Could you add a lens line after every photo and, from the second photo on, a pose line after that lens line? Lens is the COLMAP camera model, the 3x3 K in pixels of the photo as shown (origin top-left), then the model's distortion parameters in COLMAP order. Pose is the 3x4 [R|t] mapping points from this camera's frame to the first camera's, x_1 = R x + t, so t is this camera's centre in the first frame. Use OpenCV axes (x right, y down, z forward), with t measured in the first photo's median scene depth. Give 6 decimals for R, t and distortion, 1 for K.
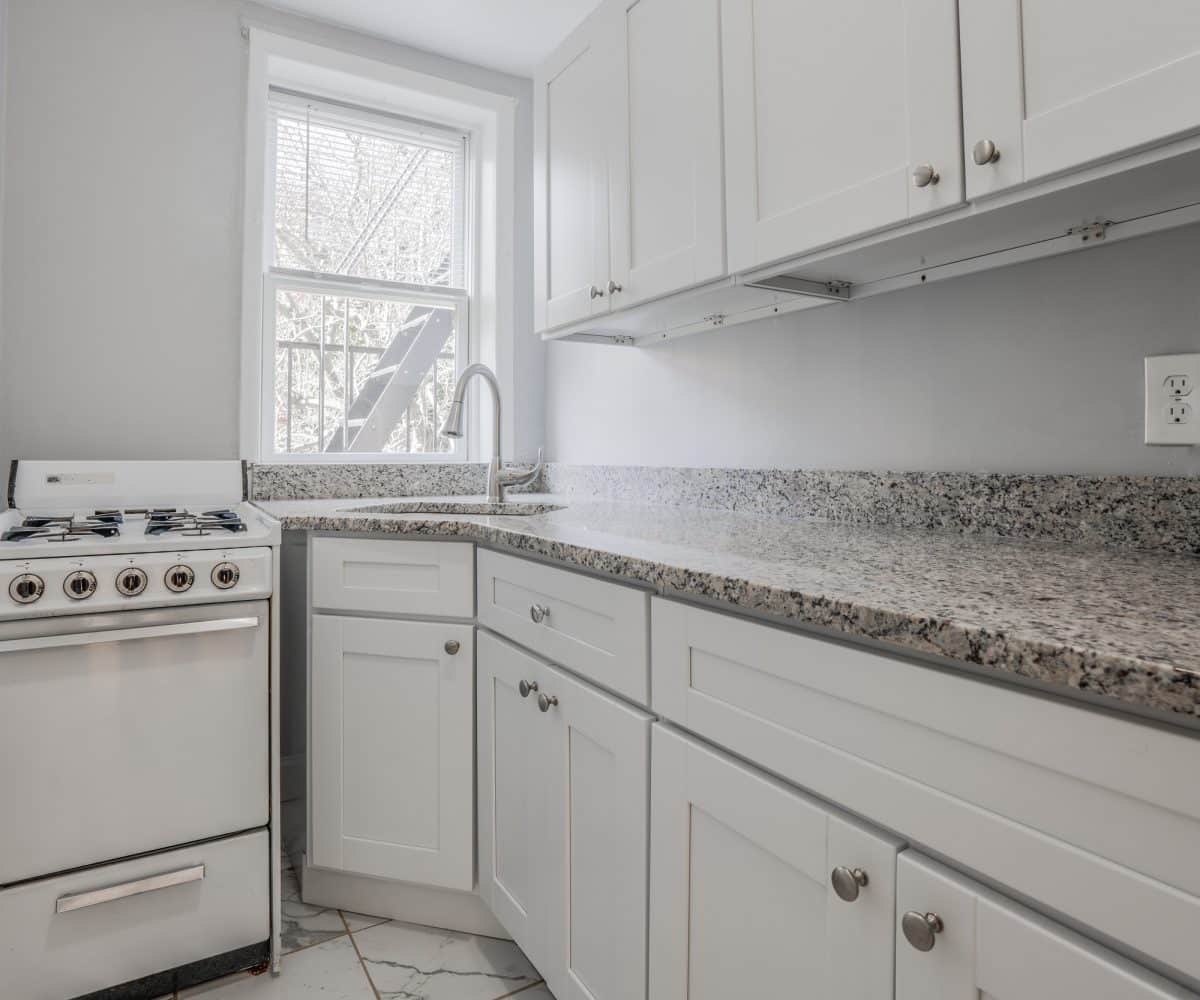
lens RADIAL K [[729.3, 0, 597.8], [0, 729.3, 465.5], [0, 0, 1]] dist [-0.055325, 0.018316]
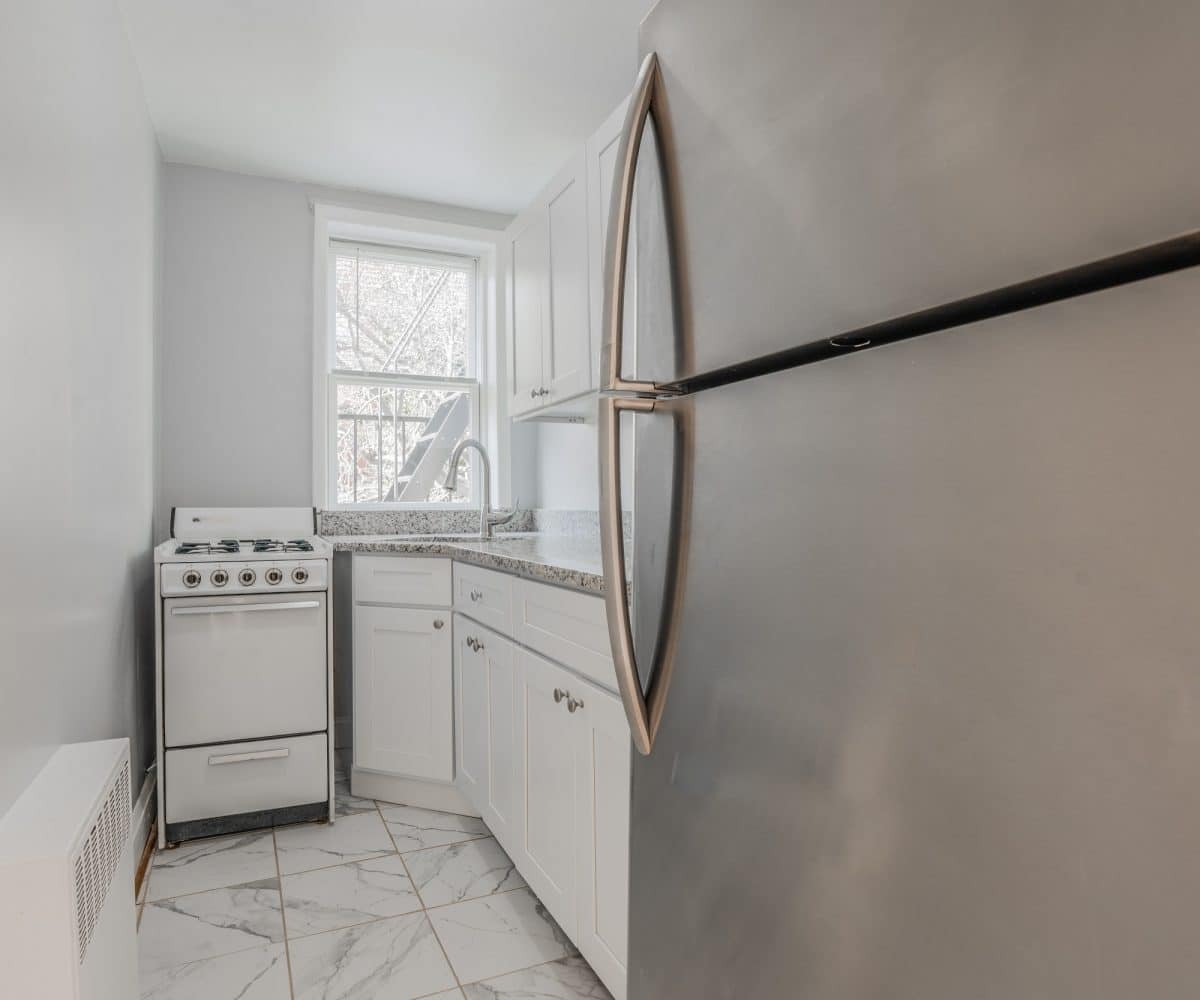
lens RADIAL K [[756.3, 0, 599.2], [0, 756.3, 539.9], [0, 0, 1]] dist [-0.045155, 0.000758]
pose [[0.993089, 0.001213, -0.117354, 0.245450], [0.002486, 0.999505, 0.031370, 0.011438], [0.117334, -0.031445, 0.992595, -0.421646]]
